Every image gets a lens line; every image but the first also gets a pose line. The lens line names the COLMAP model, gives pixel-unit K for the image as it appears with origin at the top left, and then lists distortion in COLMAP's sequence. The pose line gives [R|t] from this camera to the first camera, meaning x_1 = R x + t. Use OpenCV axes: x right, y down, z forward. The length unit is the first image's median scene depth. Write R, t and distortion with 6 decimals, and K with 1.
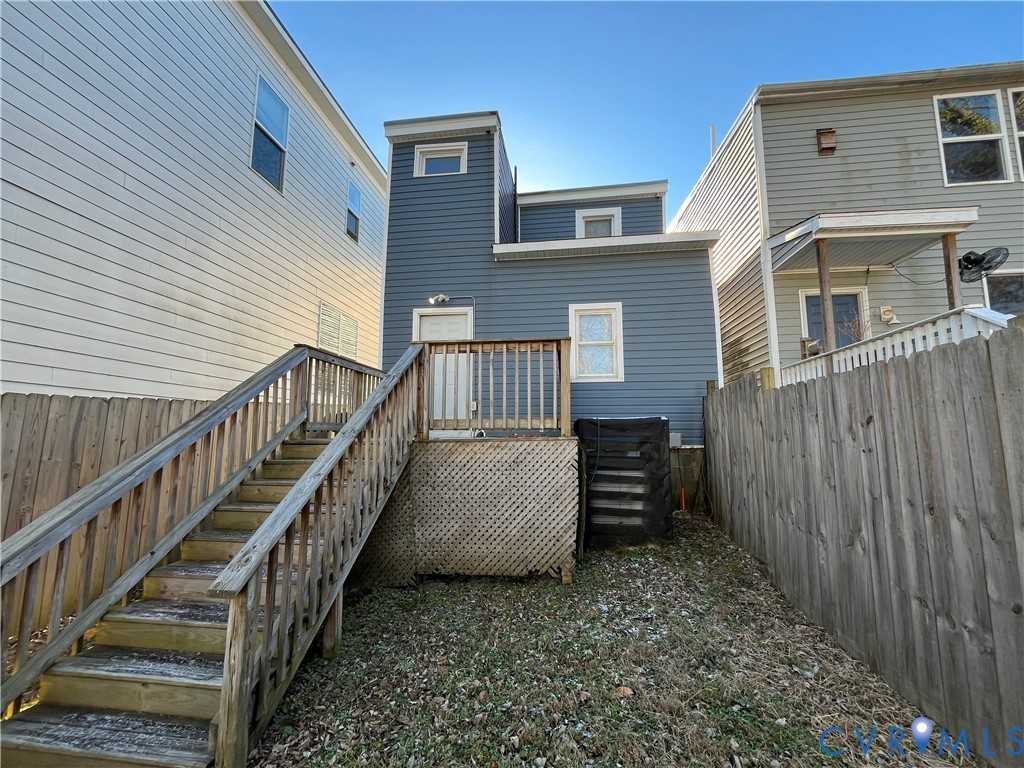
lens RADIAL K [[418.3, 0, 509.6], [0, 418.3, 390.9], [0, 0, 1]] dist [-0.001350, -0.000495]
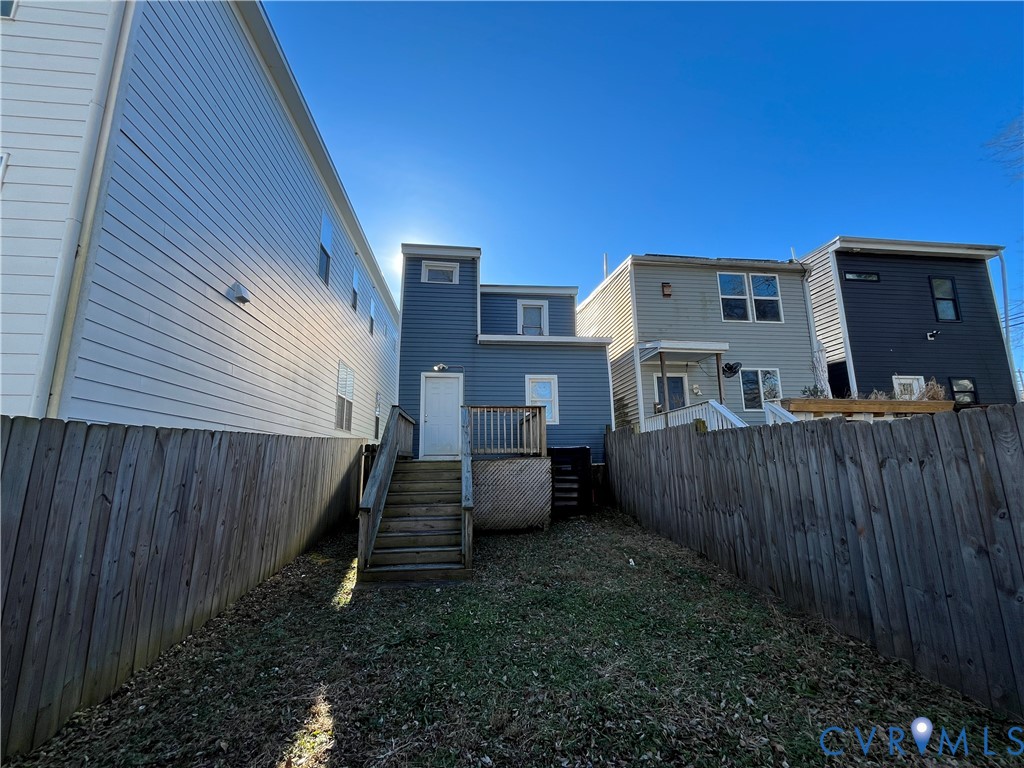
lens RADIAL K [[418.3, 0, 509.6], [0, 418.3, 390.9], [0, 0, 1]] dist [-0.001350, -0.000495]
pose [[0.970312, 0.027601, 0.240275, -0.322212], [-0.011704, 0.997662, -0.067338, -0.042368], [-0.241572, 0.062527, 0.968366, -0.563587]]
